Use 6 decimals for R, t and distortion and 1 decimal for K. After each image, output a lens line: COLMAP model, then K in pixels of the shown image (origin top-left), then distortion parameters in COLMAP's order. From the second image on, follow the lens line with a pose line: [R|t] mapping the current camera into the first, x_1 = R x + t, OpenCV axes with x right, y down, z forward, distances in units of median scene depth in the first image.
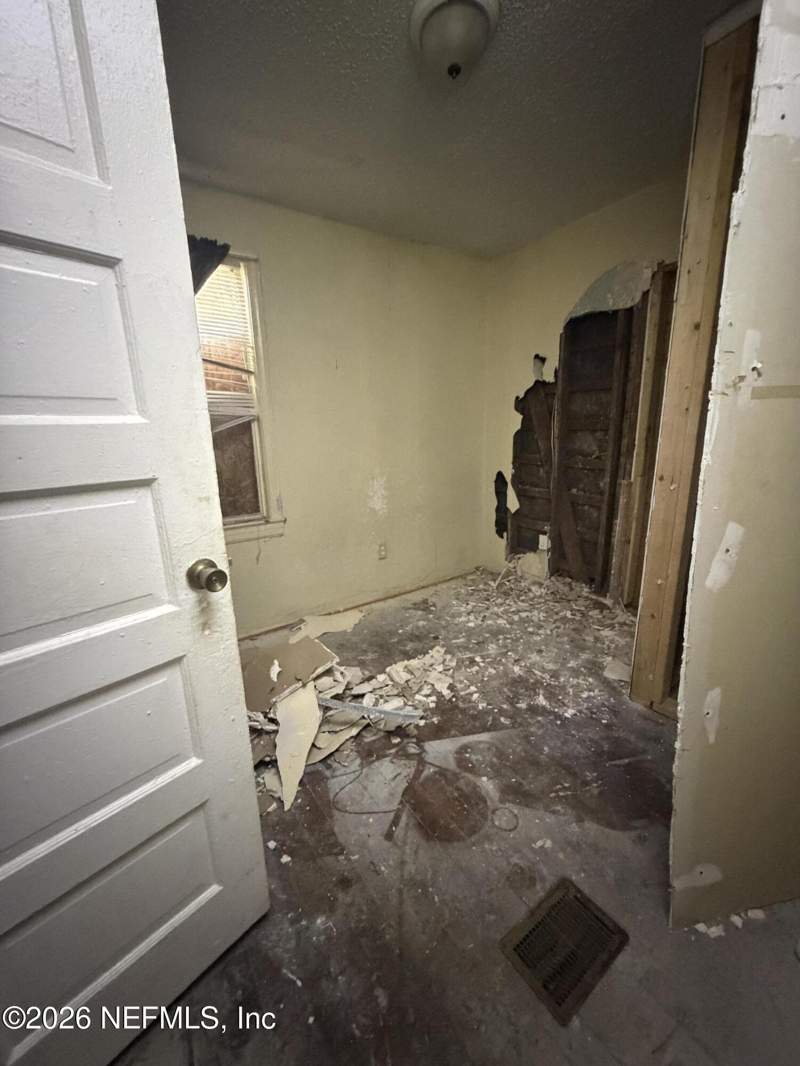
lens RADIAL K [[421.1, 0, 400.0], [0, 421.1, 533.0], [0, 0, 1]] dist [0.000311, 0.000313]
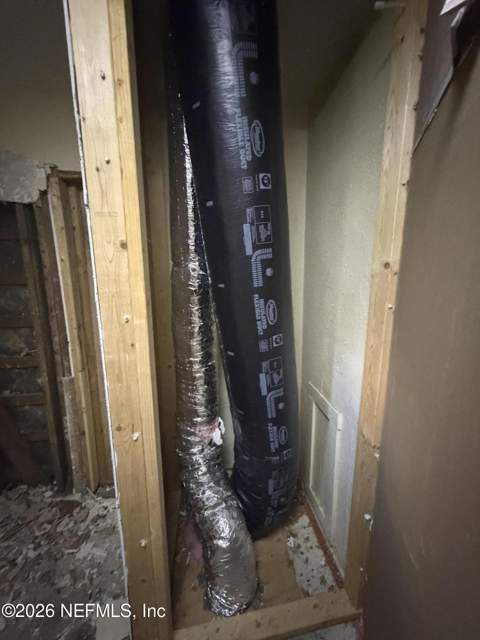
lens RADIAL K [[252.8, 0, 240.0], [0, 252.8, 320.0], [0, 0, 1]] dist [0.000311, 0.000313]
pose [[0.447585, -0.121101, 0.886003, 0.206487], [0.216581, 0.975970, 0.023987, -0.176878], [-0.867617, 0.181155, 0.463058, 0.344672]]
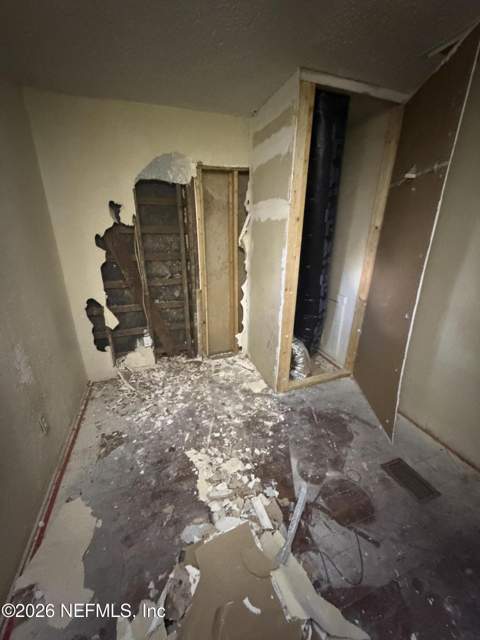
lens RADIAL K [[252.8, 0, 240.0], [0, 252.8, 320.0], [0, 0, 1]] dist [0.000311, 0.000313]
pose [[0.263945, -0.295799, 0.918061, -0.388122], [0.226505, 0.944206, 0.239102, -0.209415], [-0.937565, 0.144835, 0.316219, 0.518558]]
